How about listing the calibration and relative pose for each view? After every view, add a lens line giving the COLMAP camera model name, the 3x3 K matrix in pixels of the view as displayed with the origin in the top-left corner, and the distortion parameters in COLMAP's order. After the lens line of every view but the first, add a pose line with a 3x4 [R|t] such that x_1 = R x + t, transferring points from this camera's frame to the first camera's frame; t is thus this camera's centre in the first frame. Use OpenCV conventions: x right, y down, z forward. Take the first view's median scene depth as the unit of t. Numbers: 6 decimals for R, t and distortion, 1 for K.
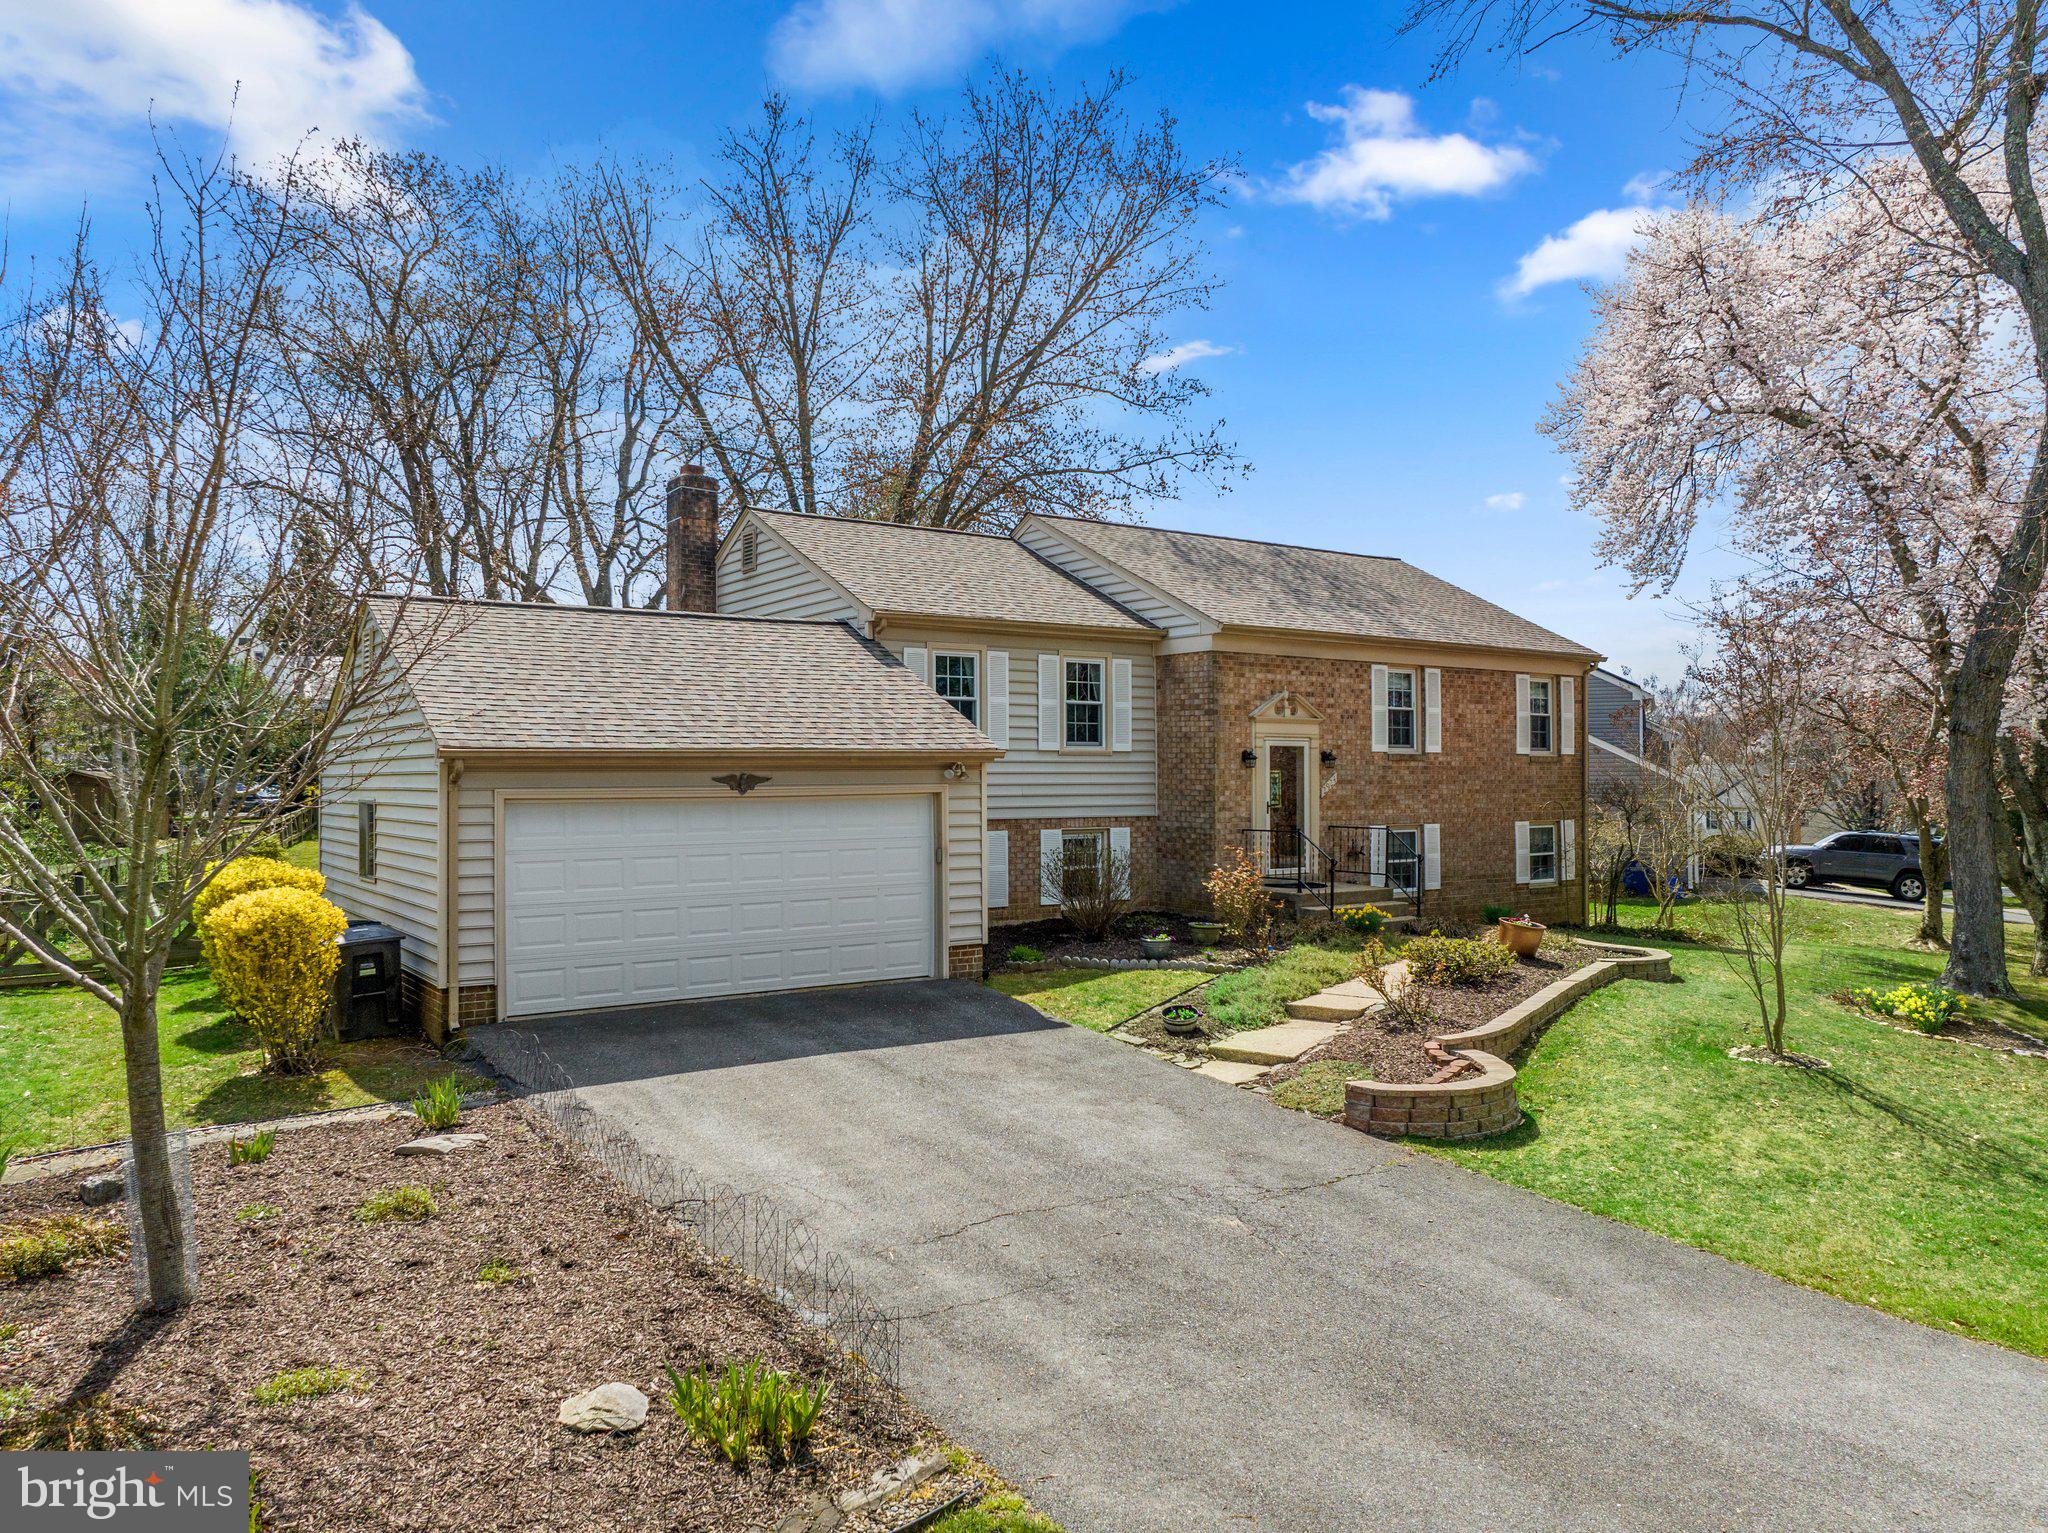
lens RADIAL K [[1445.0, 0, 1024.6], [0, 1445.0, 766.2], [0, 0, 1]] dist [-0.032605, -0.001670]
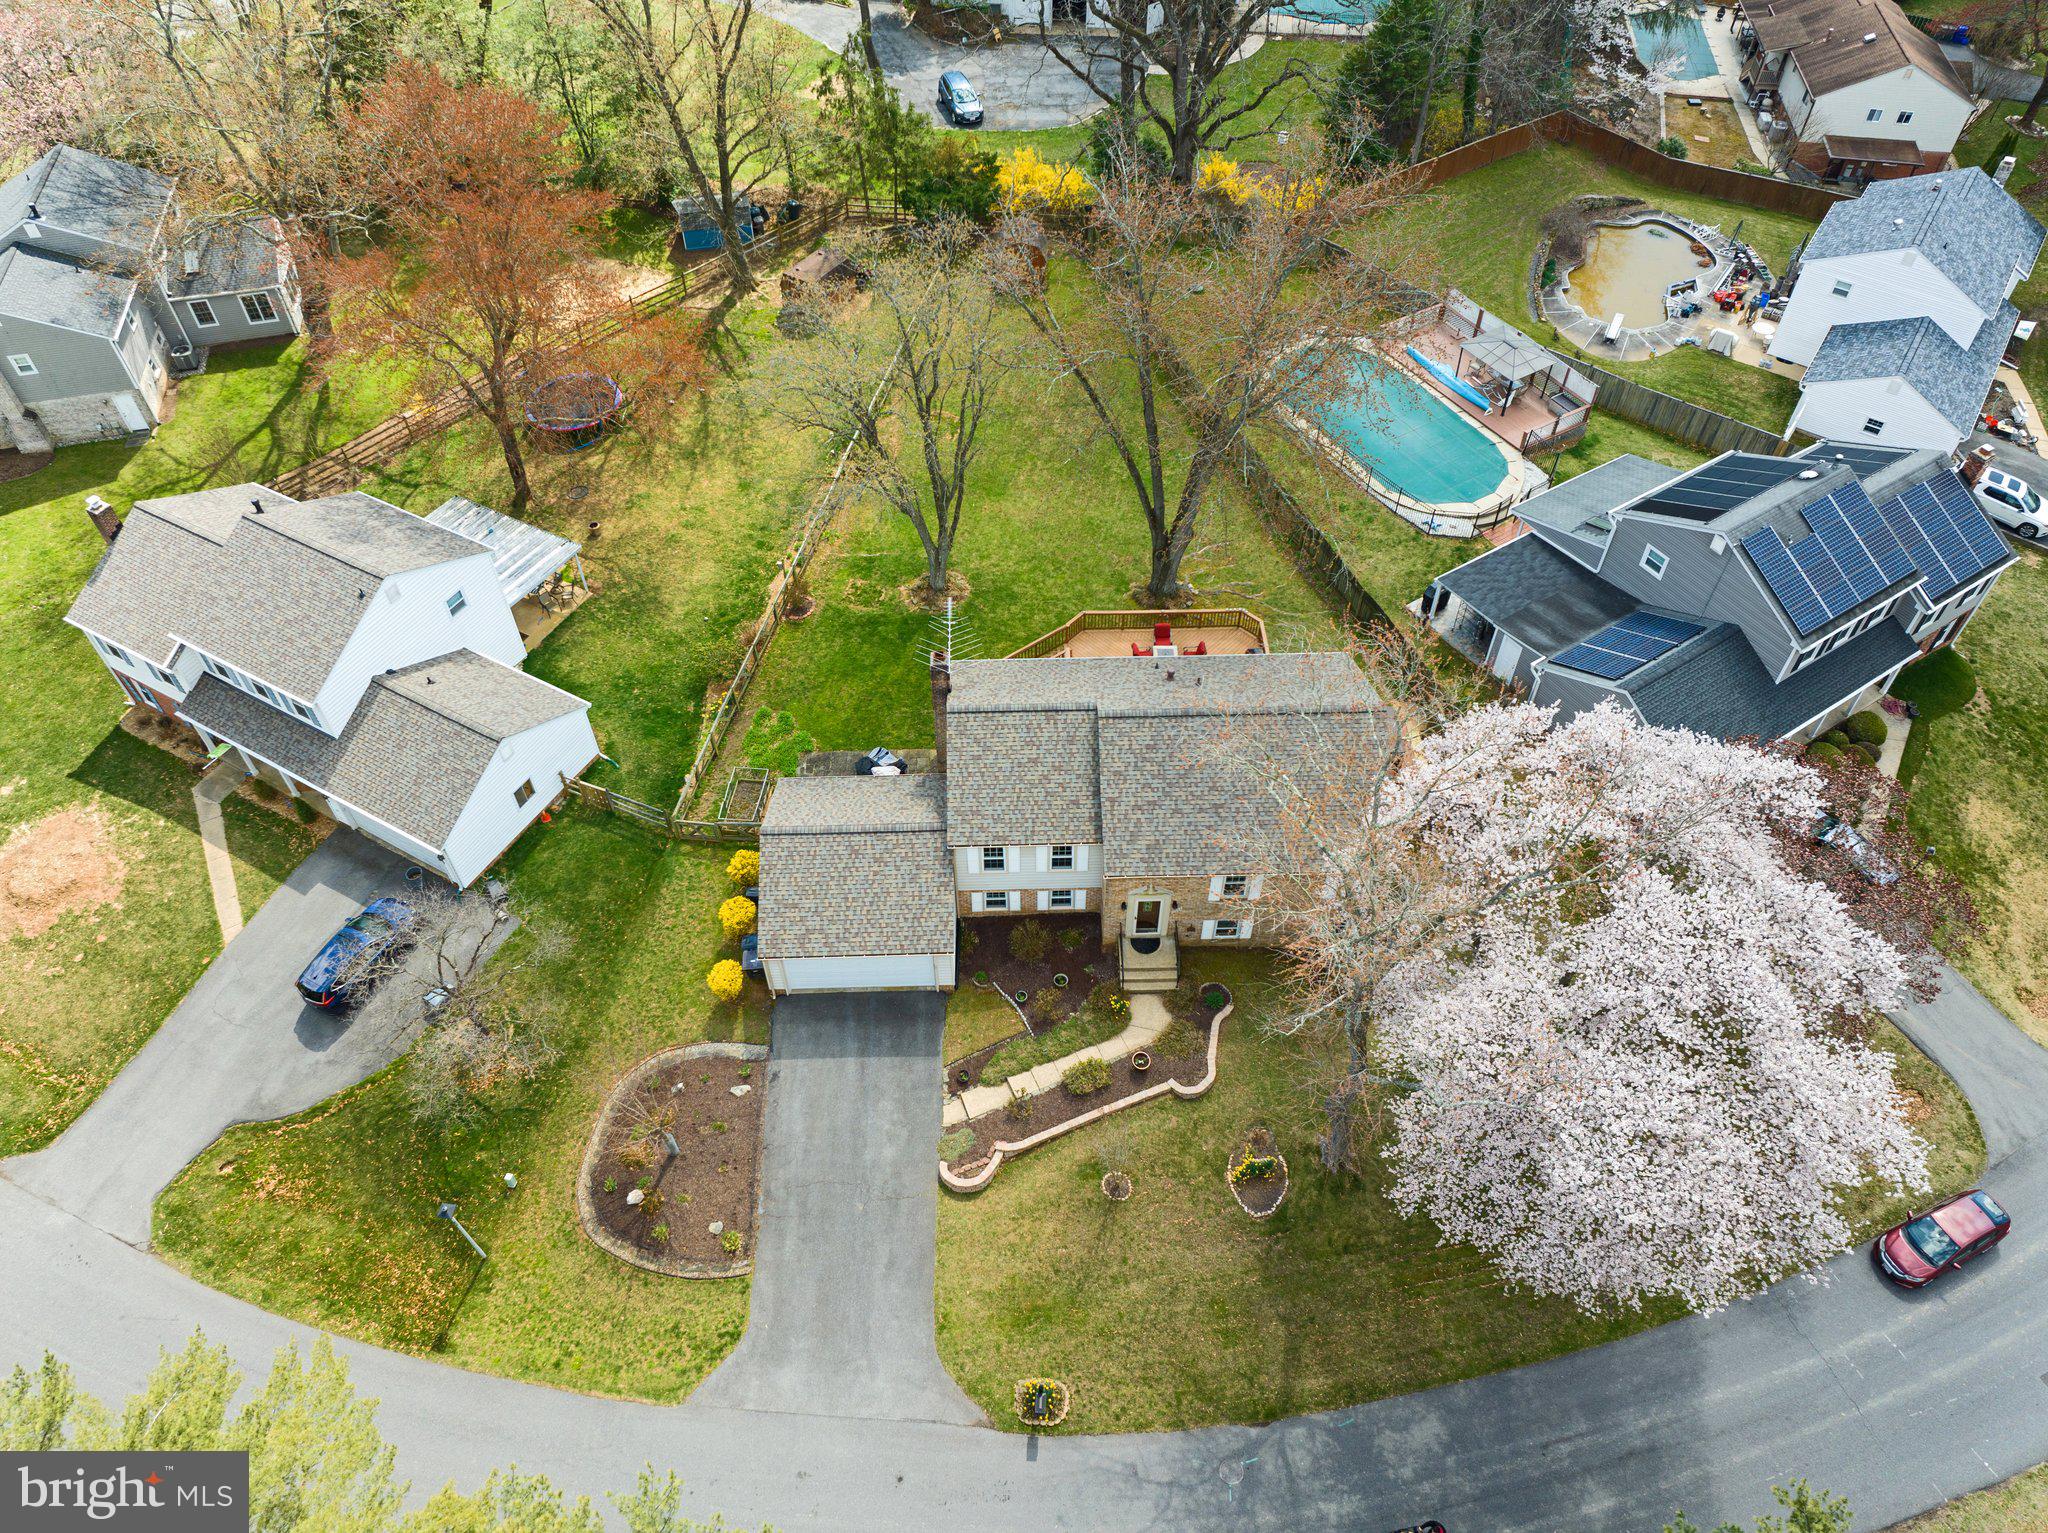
lens RADIAL K [[1445.0, 0, 1021.2], [0, 1445.0, 754.5], [0, 0, 1]] dist [-0.032605, -0.001670]
pose [[0.833938, 0.410870, -0.368420, 0.742679], [0.010751, 0.655377, 0.755226, -1.825532], [0.551753, -0.633772, 0.542126, -0.136459]]
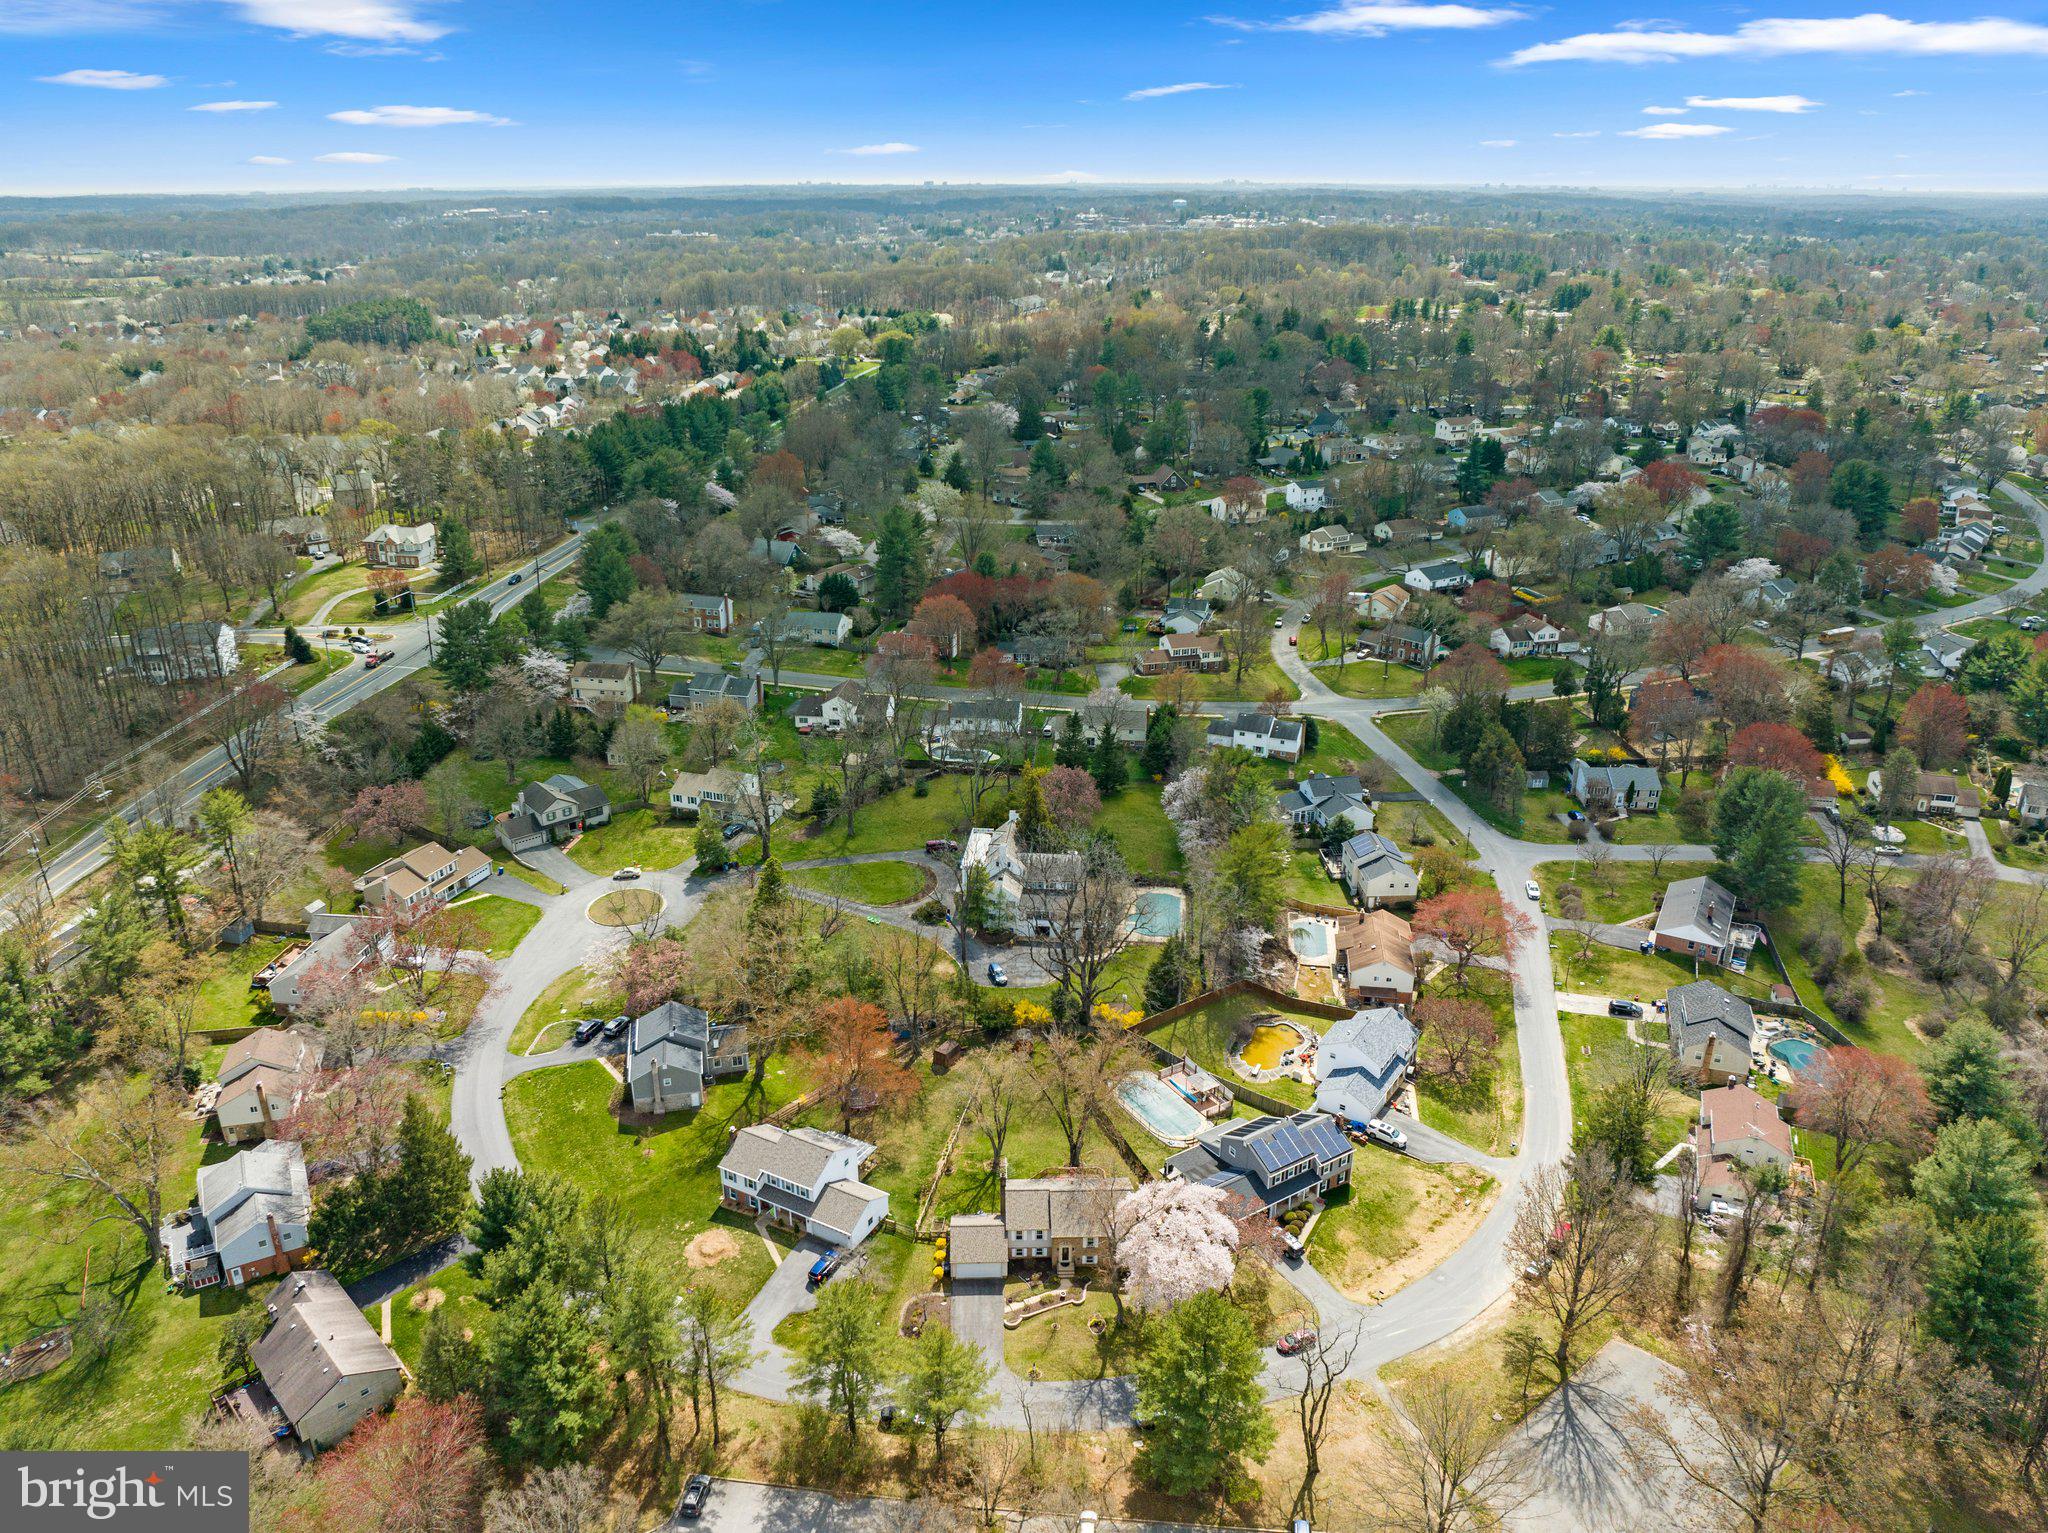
lens RADIAL K [[1445.0, 0, 1026.4], [0, 1445.0, 764.2], [0, 0, 1]] dist [-0.032605, -0.001670]
pose [[0.839833, 0.207791, -0.501502, 3.204321], [-0.000938, 0.924394, 0.381439, -5.119513], [0.542844, -0.319874, 0.776531, -4.023854]]
